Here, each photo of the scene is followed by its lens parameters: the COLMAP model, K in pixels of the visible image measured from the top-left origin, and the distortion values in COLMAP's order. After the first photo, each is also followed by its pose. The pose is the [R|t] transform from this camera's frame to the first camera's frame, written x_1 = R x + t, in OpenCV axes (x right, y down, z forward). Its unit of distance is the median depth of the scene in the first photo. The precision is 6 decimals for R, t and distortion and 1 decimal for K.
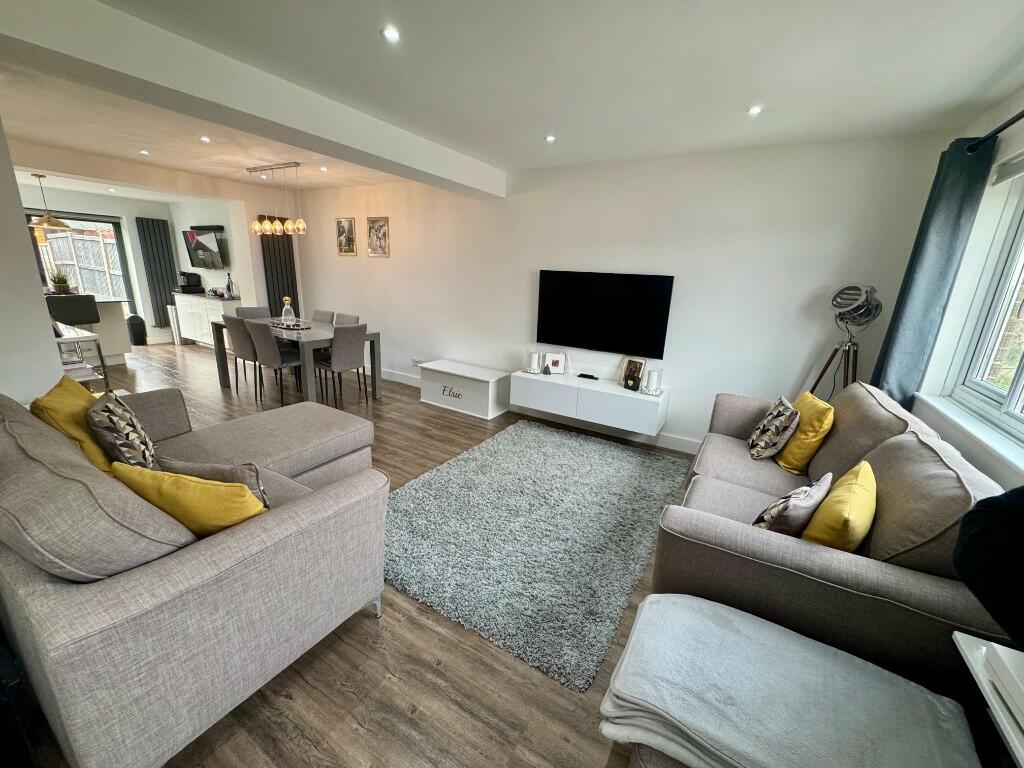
lens RADIAL K [[410.1, 0, 512.0], [0, 410.1, 384.0], [0, 0, 1]] dist [-0.001047, 0.000074]
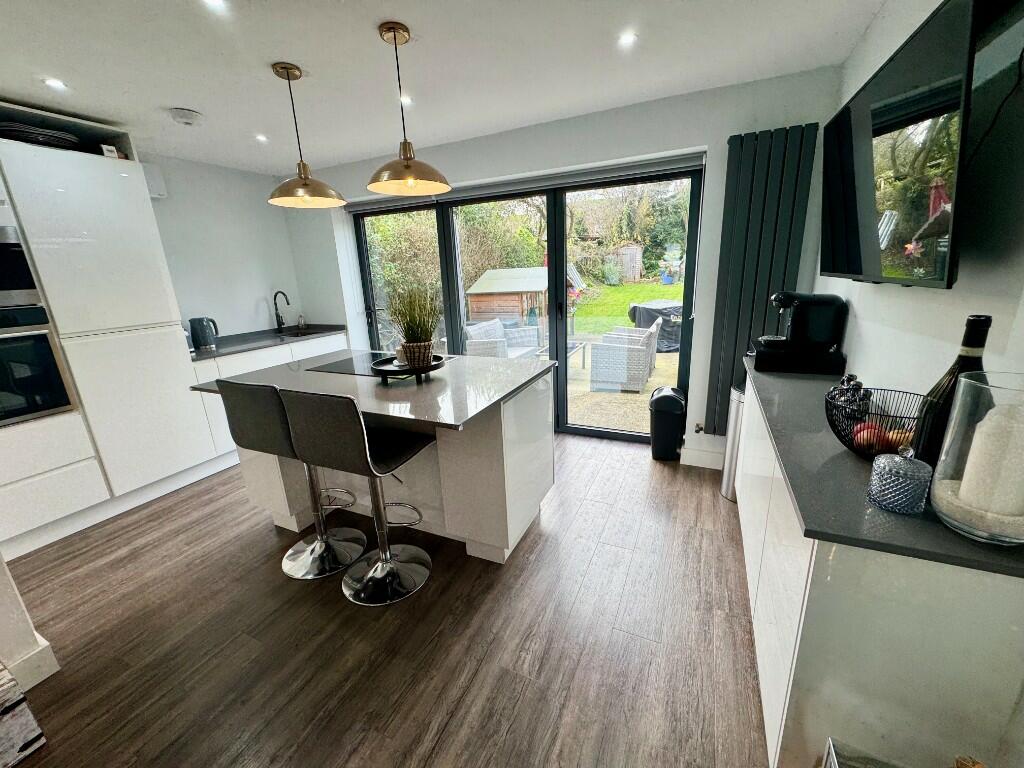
lens RADIAL K [[406.8, 0, 512.0], [0, 406.8, 384.0], [0, 0, 1]] dist [0.000551, 0.000056]
pose [[0.112312, 0.213588, -0.970446, -0.538779], [-0.214157, 0.958877, 0.186257, -0.224187], [0.970321, 0.186909, 0.153435, 0.781747]]
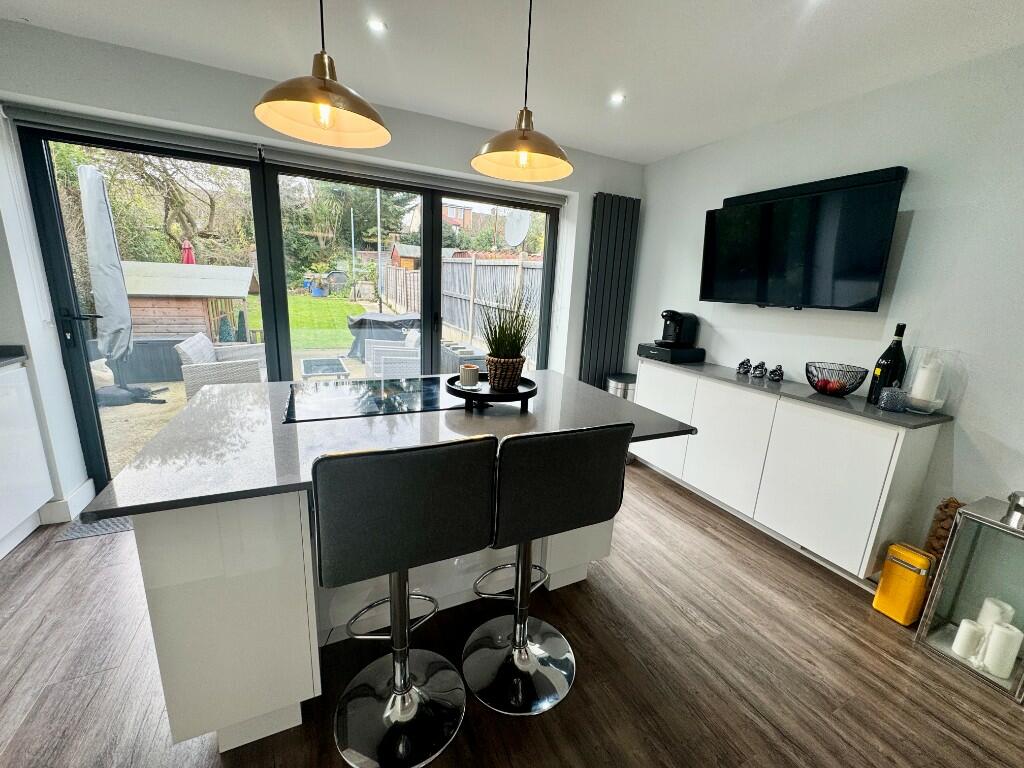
lens RADIAL K [[410.1, 0, 512.0], [0, 410.1, 384.0], [0, 0, 1]] dist [-0.001047, 0.000074]
pose [[0.840756, 0.117088, -0.528602, -0.703646], [-0.150272, 0.988441, -0.020068, -0.165689], [0.520142, 0.096306, 0.848633, 0.561605]]
